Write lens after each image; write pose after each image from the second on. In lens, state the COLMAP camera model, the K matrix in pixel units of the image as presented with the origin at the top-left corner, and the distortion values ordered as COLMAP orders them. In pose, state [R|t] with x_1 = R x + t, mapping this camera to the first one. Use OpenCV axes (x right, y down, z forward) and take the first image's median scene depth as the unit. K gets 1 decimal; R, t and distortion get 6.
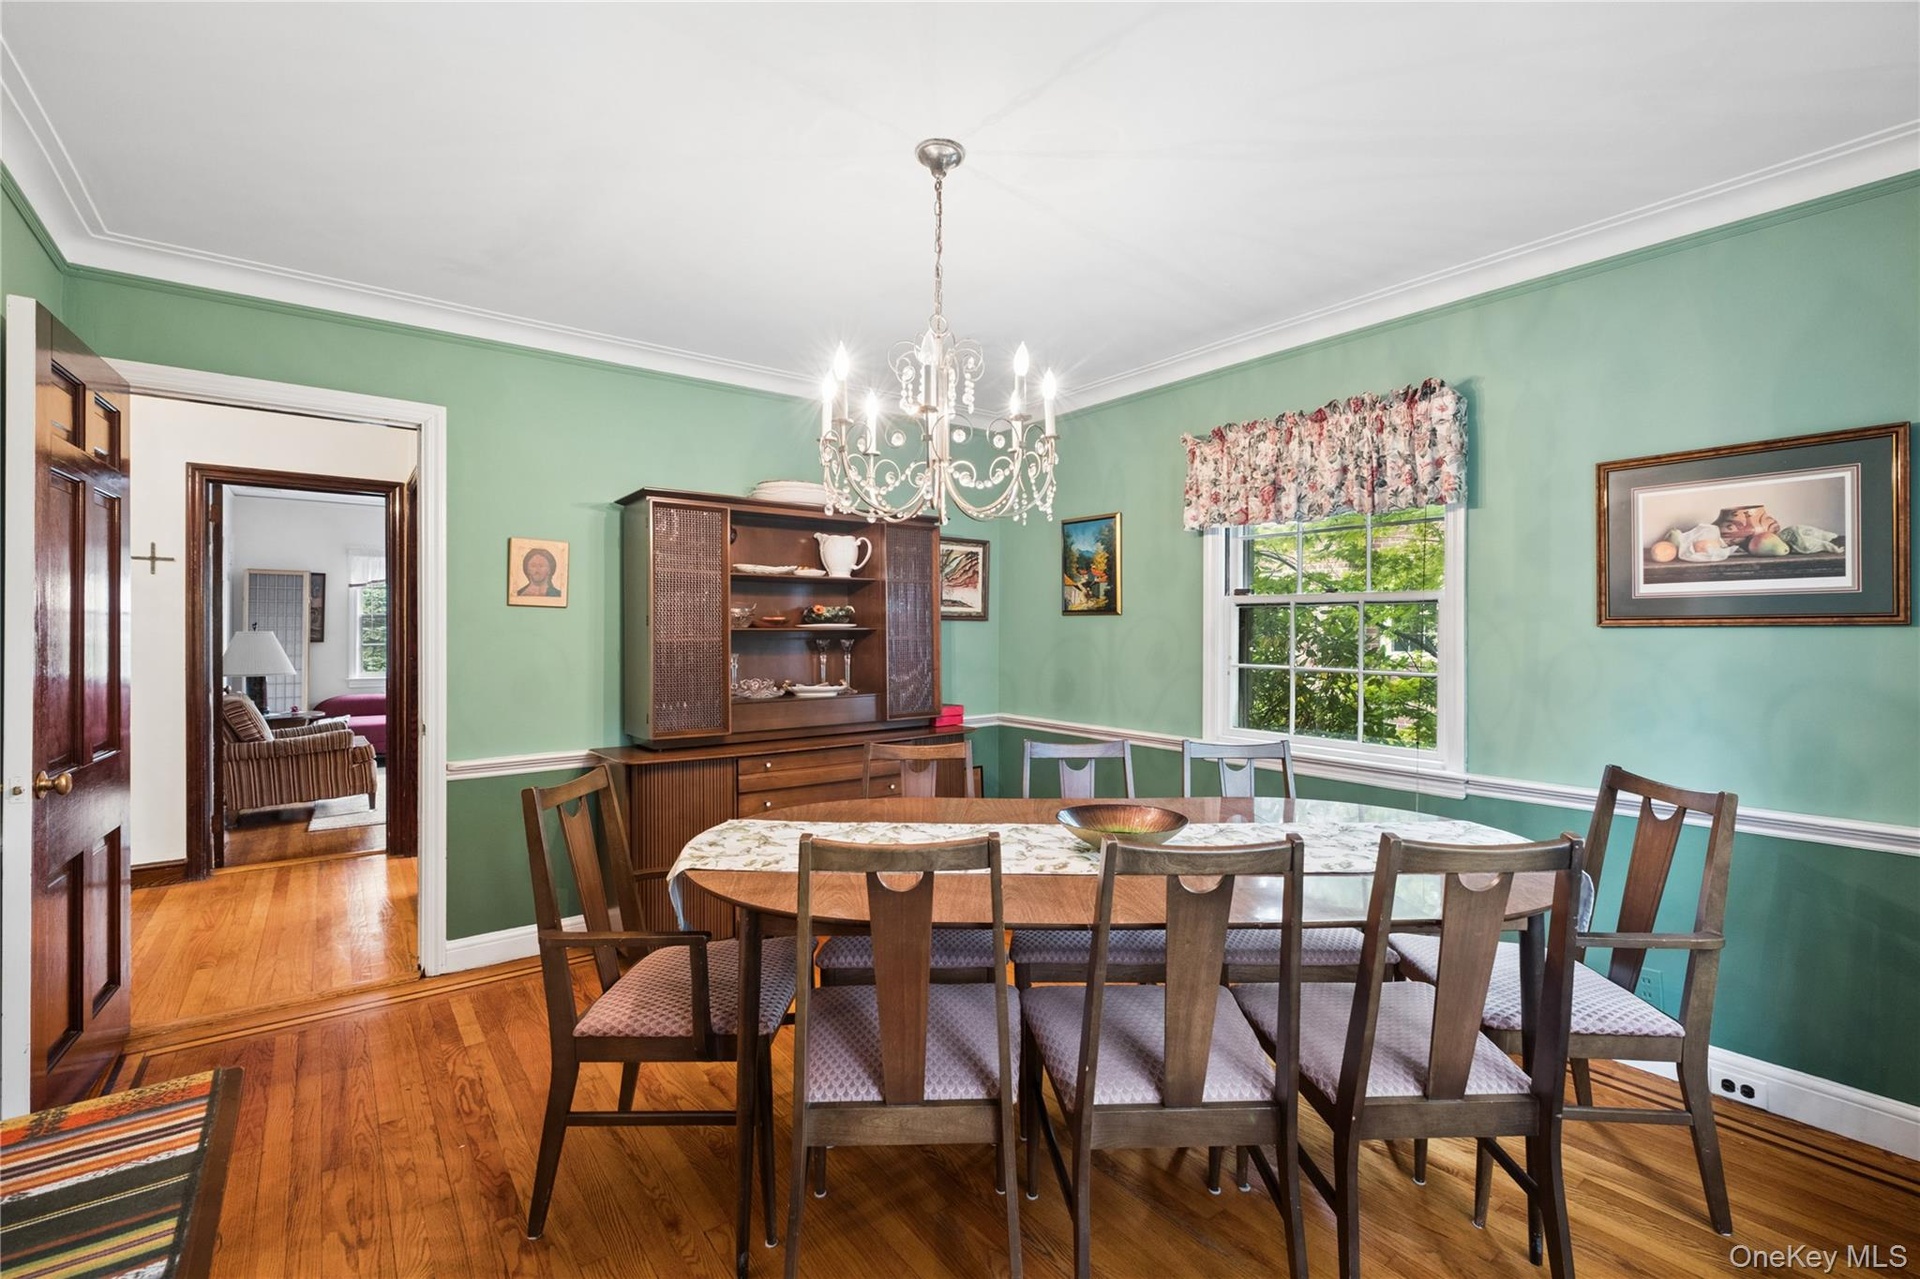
lens RADIAL K [[838.8, 0, 956.1], [0, 838.8, 644.6], [0, 0, 1]] dist [0.001492, -0.000240]
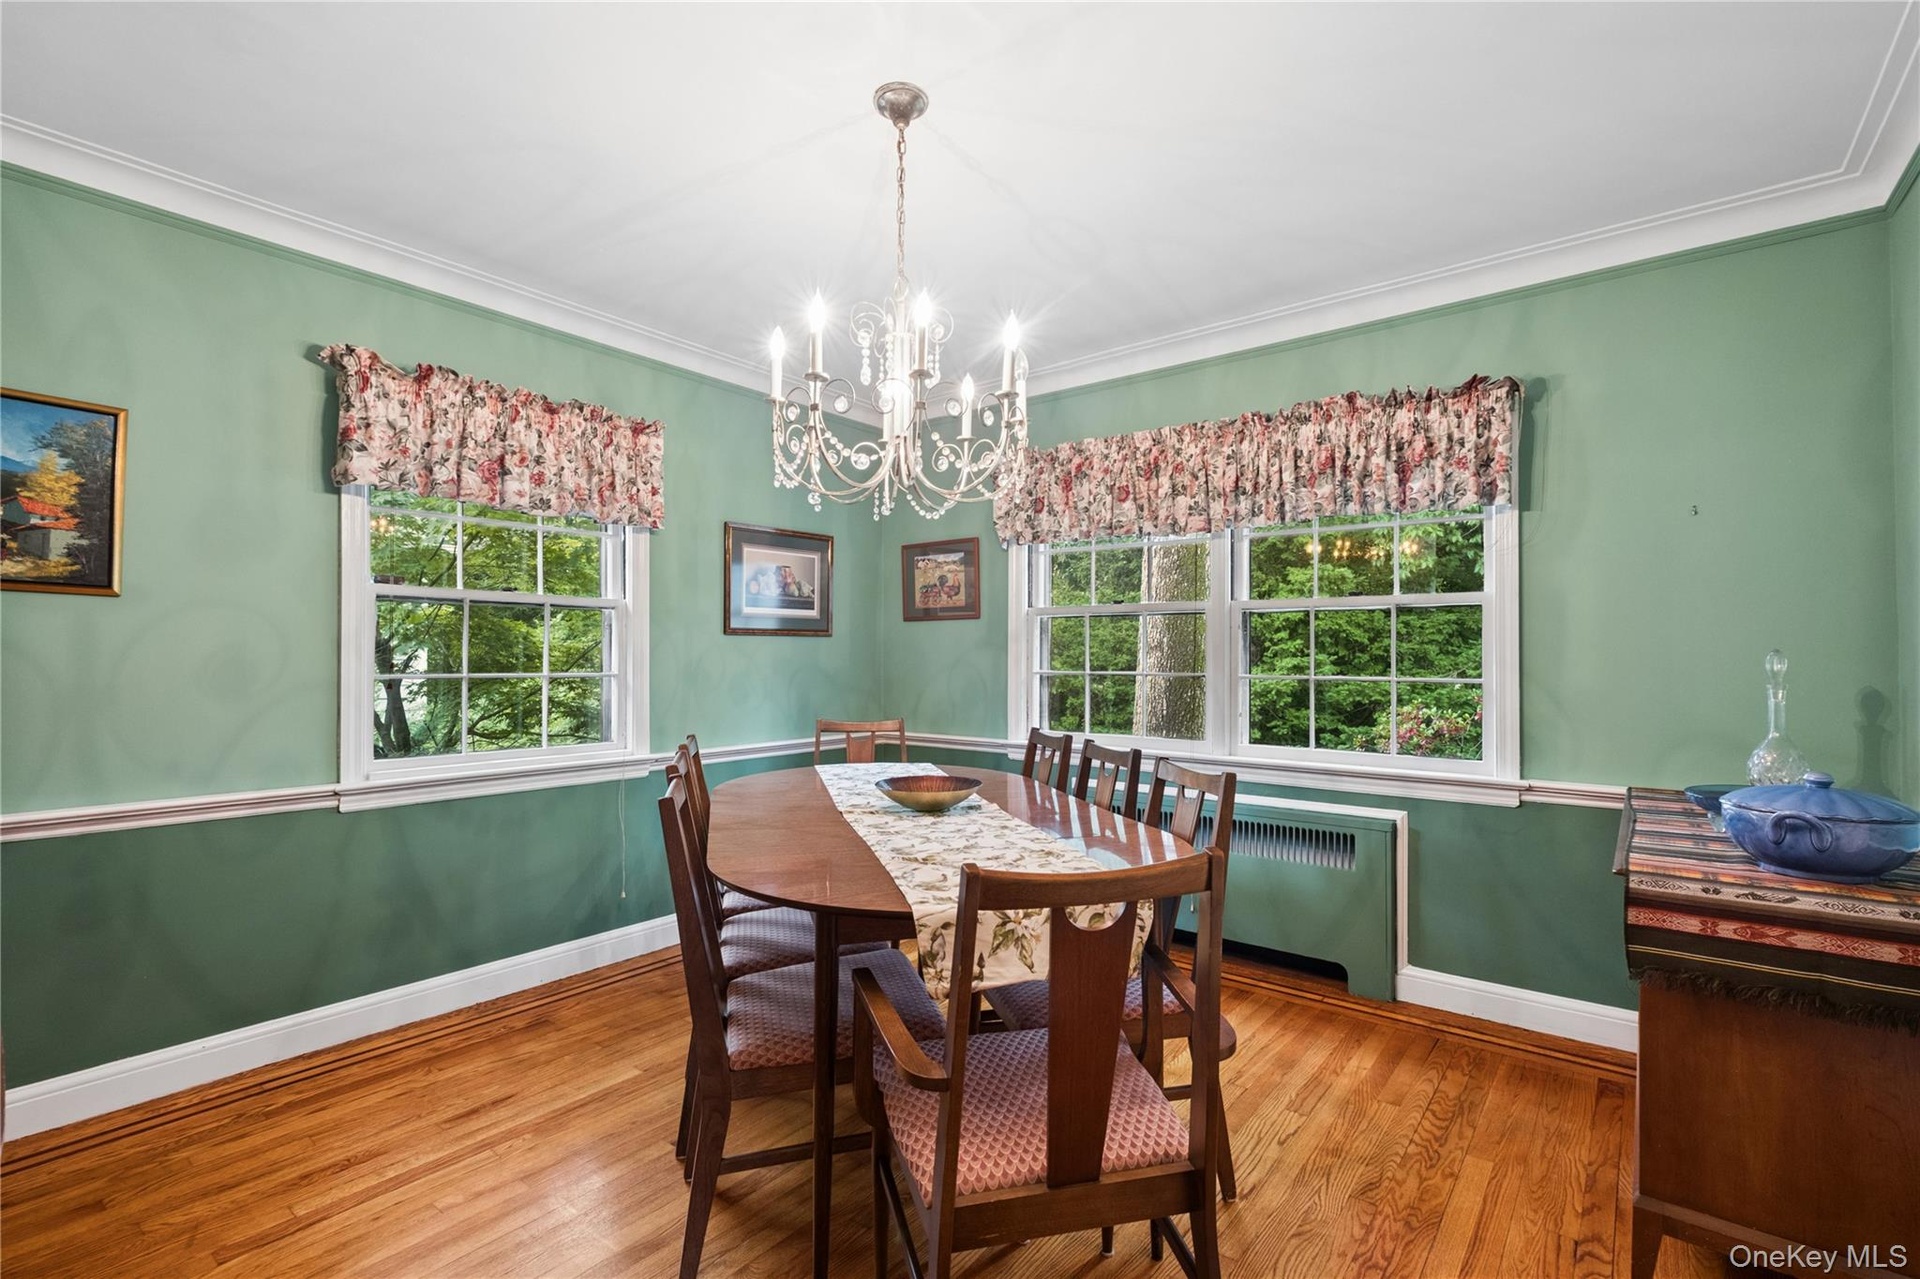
lens RADIAL K [[838.8, 0, 956.1], [0, 838.8, 644.6], [0, 0, 1]] dist [0.001492, -0.000240]
pose [[-0.230901, 0.007925, 0.972945, -0.605590], [0.011555, 0.999919, -0.005403, 0.007651], [-0.972909, 0.009994, -0.230974, 0.784844]]
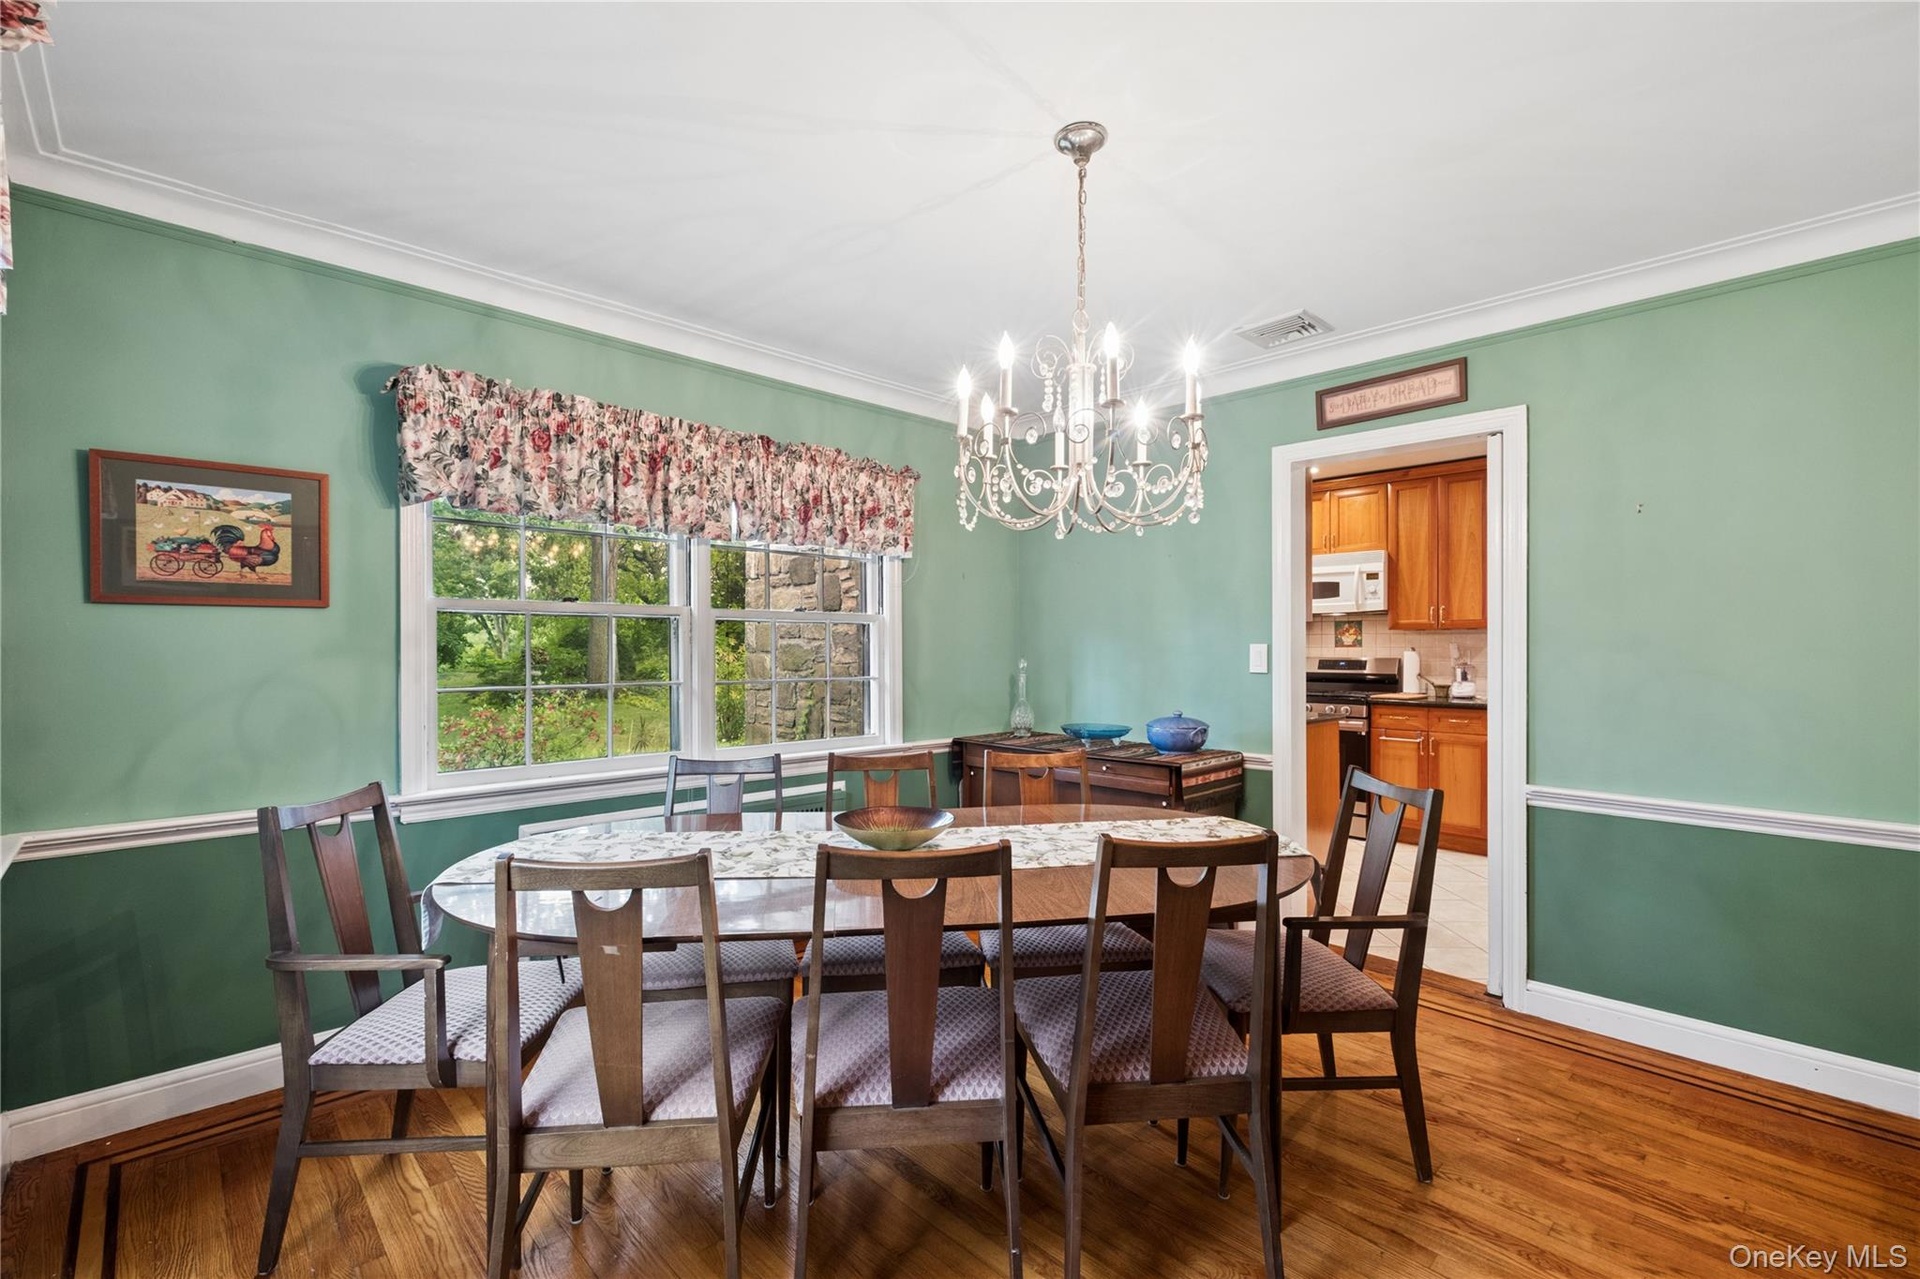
lens RADIAL K [[838.8, 0, 956.1], [0, 838.8, 644.6], [0, 0, 1]] dist [0.001492, -0.000240]
pose [[-0.995089, -0.013639, -0.098036, 0.171961], [-0.016195, 0.999548, 0.025320, -0.036627], [0.097647, 0.026783, -0.994861, 1.326051]]
